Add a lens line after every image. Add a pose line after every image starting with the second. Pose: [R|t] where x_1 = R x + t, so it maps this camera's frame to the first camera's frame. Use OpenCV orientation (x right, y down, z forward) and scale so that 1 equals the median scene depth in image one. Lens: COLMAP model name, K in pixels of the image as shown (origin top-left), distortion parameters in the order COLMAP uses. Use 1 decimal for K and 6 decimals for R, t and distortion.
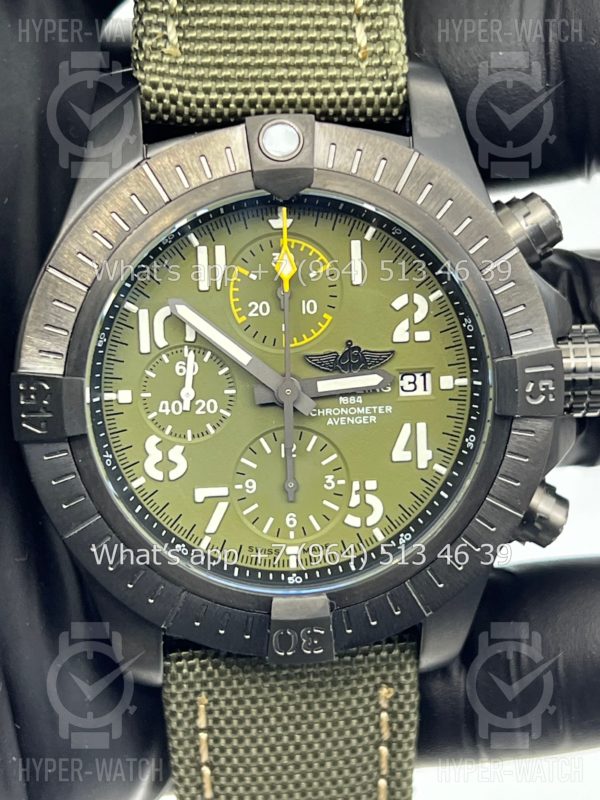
lens RADIAL K [[1799.6, 0, 313.7], [0, 1799.6, 390.8], [0, 0, 1]] dist [0.119176, 0.103259]
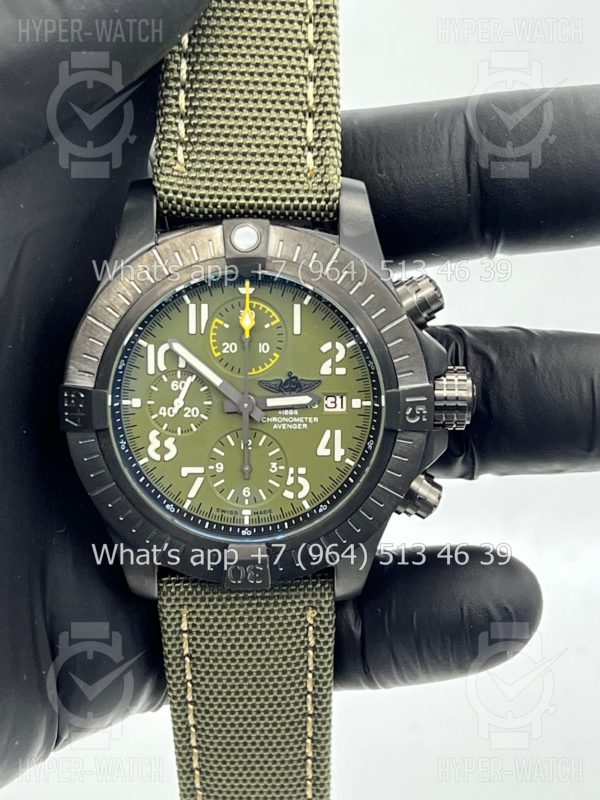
lens RADIAL K [[1799.6, 0, 313.7], [0, 1799.6, 390.8], [0, 0, 1]] dist [0.119176, 0.103259]
pose [[0.997069, 0.048507, -0.059160, 0.125378], [-0.046354, 0.998231, 0.037245, -0.067623], [0.060862, -0.034393, 0.997553, -0.456866]]
